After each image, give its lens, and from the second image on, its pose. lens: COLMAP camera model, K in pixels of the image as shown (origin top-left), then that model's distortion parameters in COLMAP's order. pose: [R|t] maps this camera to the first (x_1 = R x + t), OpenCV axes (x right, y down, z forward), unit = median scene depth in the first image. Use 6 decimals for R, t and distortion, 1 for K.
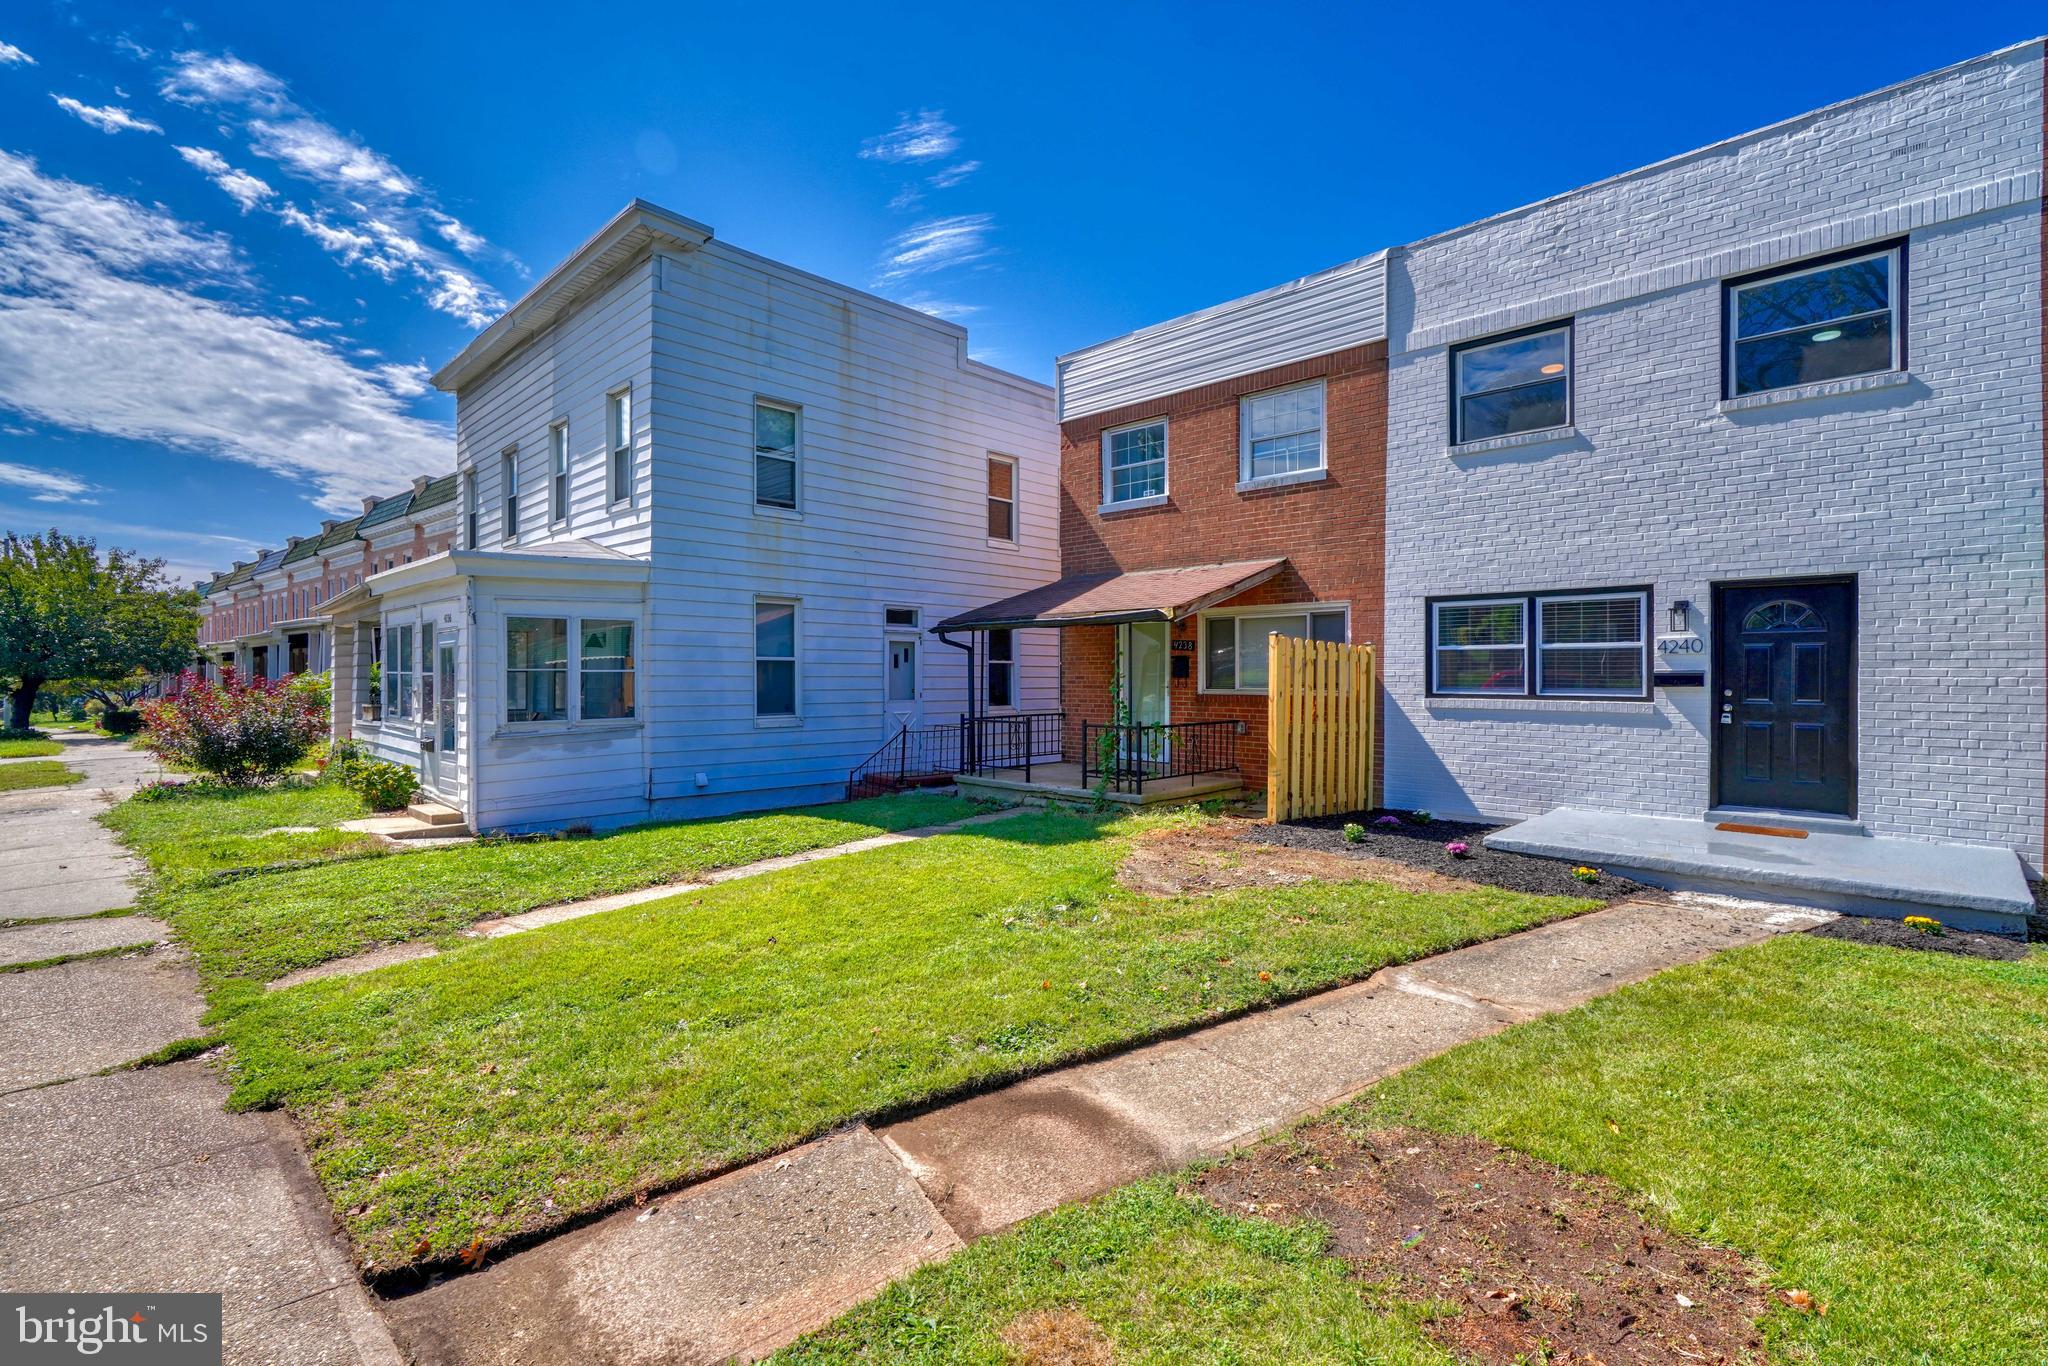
lens RADIAL K [[928.3, 0, 1034.7], [0, 928.3, 658.2], [0, 0, 1]] dist [-0.012517, 0.006564]
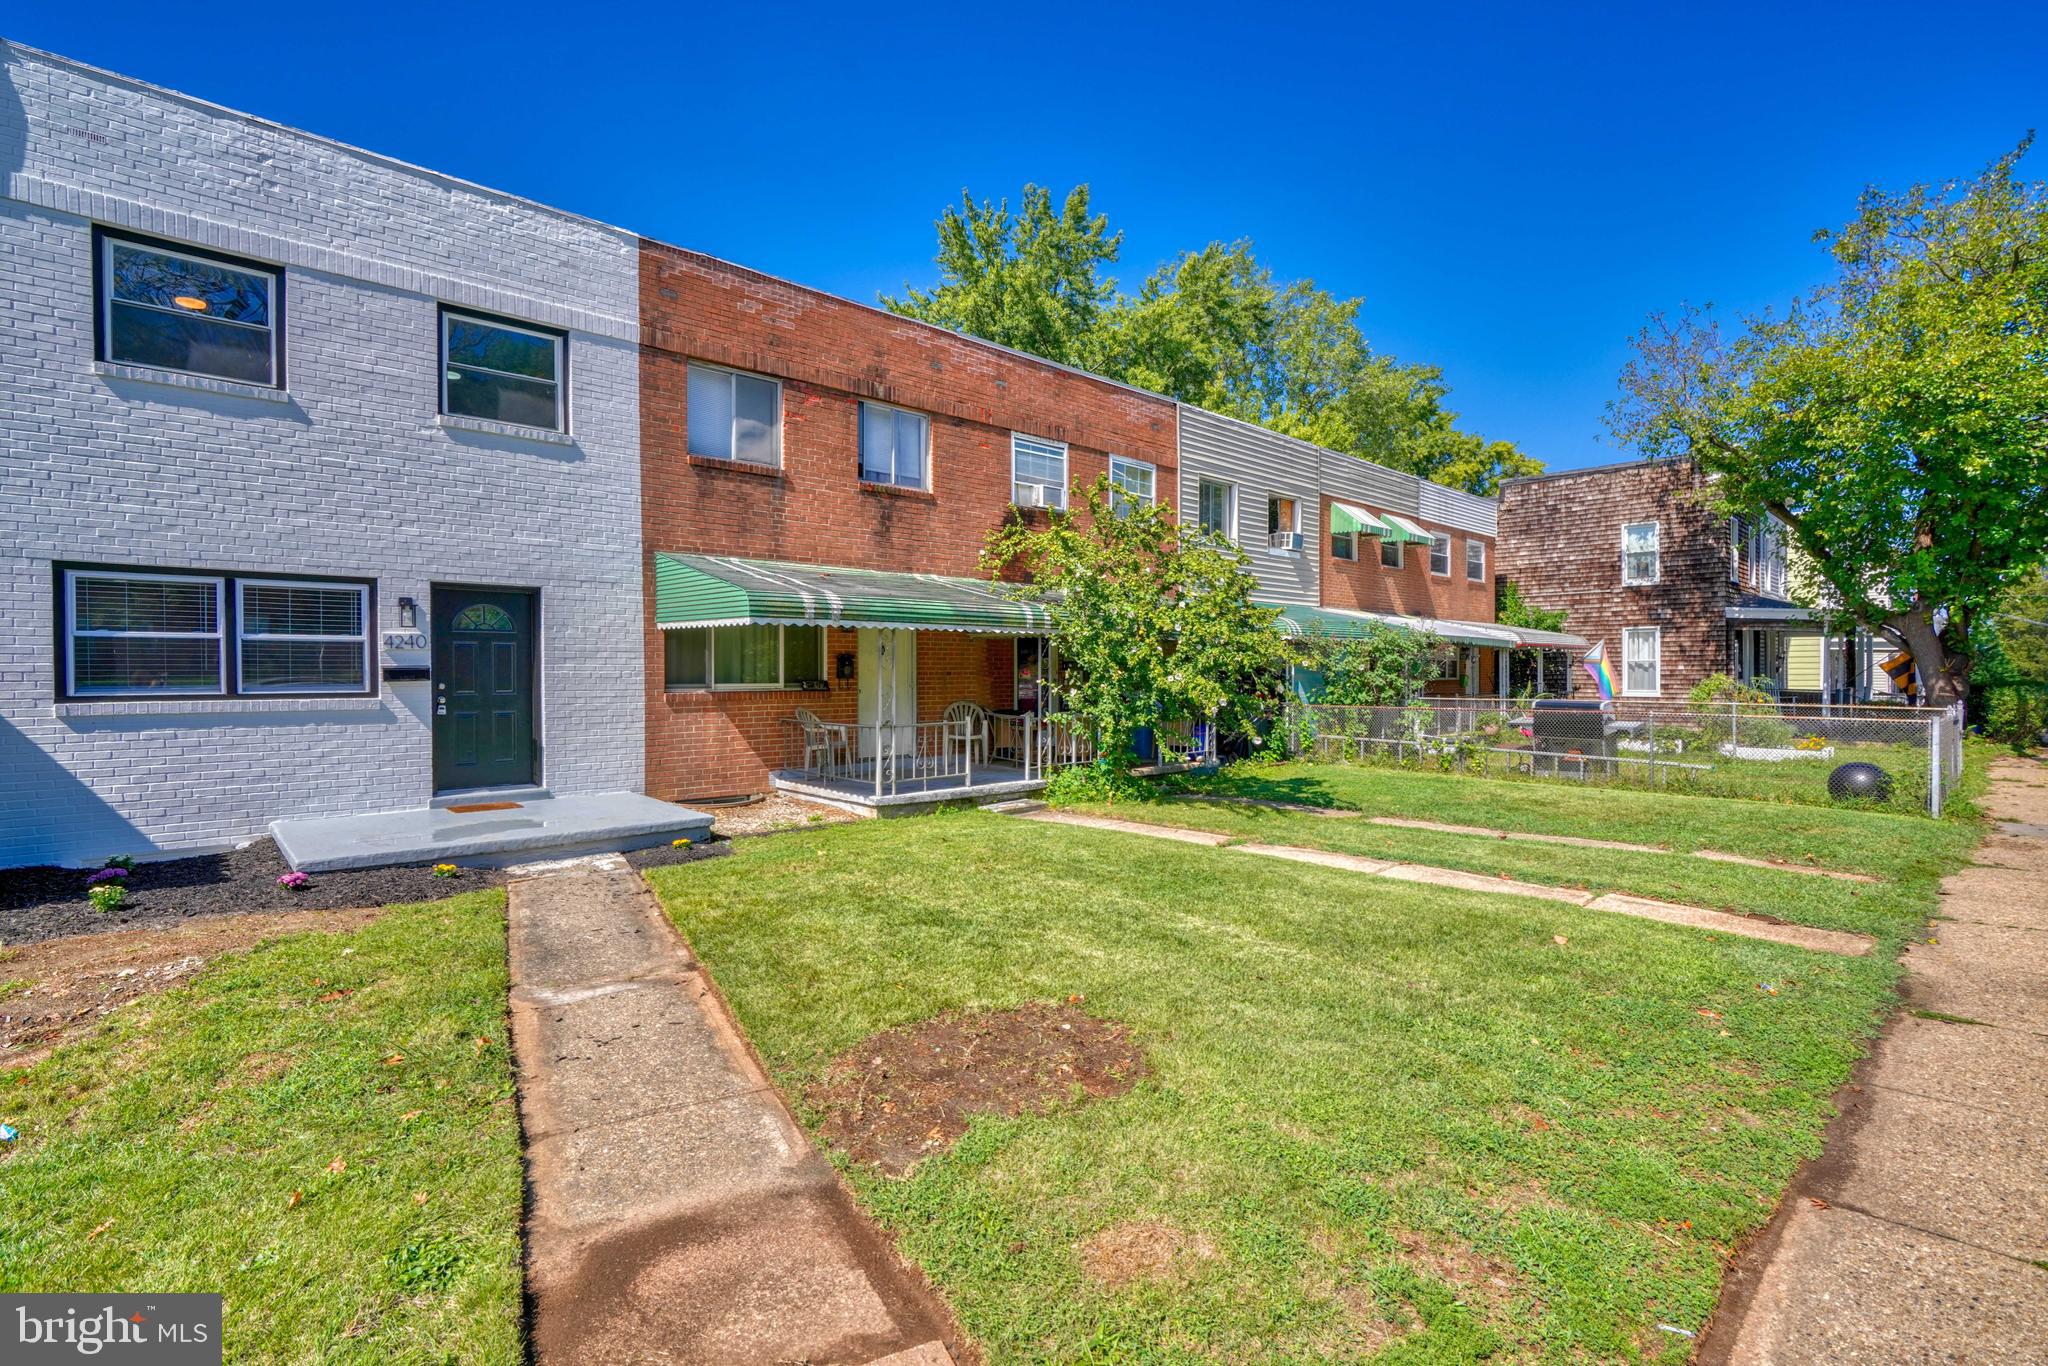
lens RADIAL K [[928.3, 0, 1005.0], [0, 928.3, 654.8], [0, 0, 1]] dist [-0.012517, 0.006564]
pose [[0.063540, 0.015796, 0.997854, -0.267778], [-0.013797, 0.999793, -0.014949, 0.007241], [-0.997884, -0.012818, 0.063745, 0.259699]]
